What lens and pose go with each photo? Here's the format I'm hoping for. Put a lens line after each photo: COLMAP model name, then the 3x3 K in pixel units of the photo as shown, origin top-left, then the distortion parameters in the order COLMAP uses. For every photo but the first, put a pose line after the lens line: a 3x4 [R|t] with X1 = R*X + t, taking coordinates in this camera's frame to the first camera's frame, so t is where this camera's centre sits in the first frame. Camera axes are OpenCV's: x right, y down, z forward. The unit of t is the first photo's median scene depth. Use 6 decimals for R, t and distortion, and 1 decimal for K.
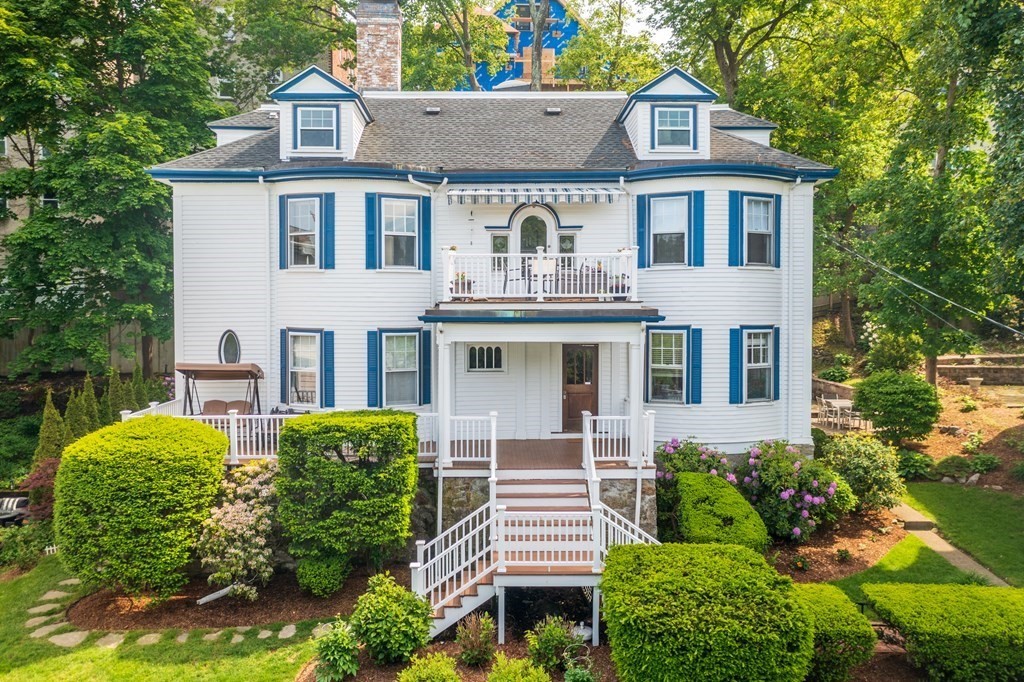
lens RADIAL K [[830.1, 0, 512.8], [0, 830.1, 341.9], [0, 0, 1]] dist [-0.002707, 0.002491]
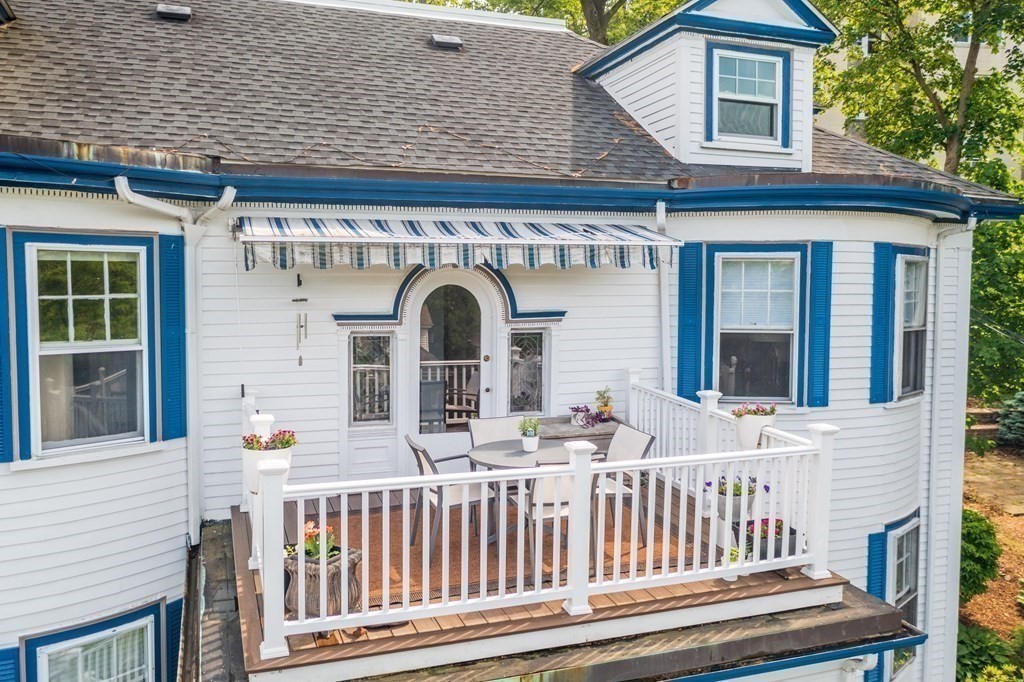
lens RADIAL K [[830.1, 0, 512.9], [0, 830.1, 335.6], [0, 0, 1]] dist [-0.002707, 0.002491]
pose [[0.948164, -0.013229, 0.317506, -0.078140], [0.004031, 0.999553, 0.029610, -0.141403], [-0.317756, -0.026796, 0.947794, 0.609006]]
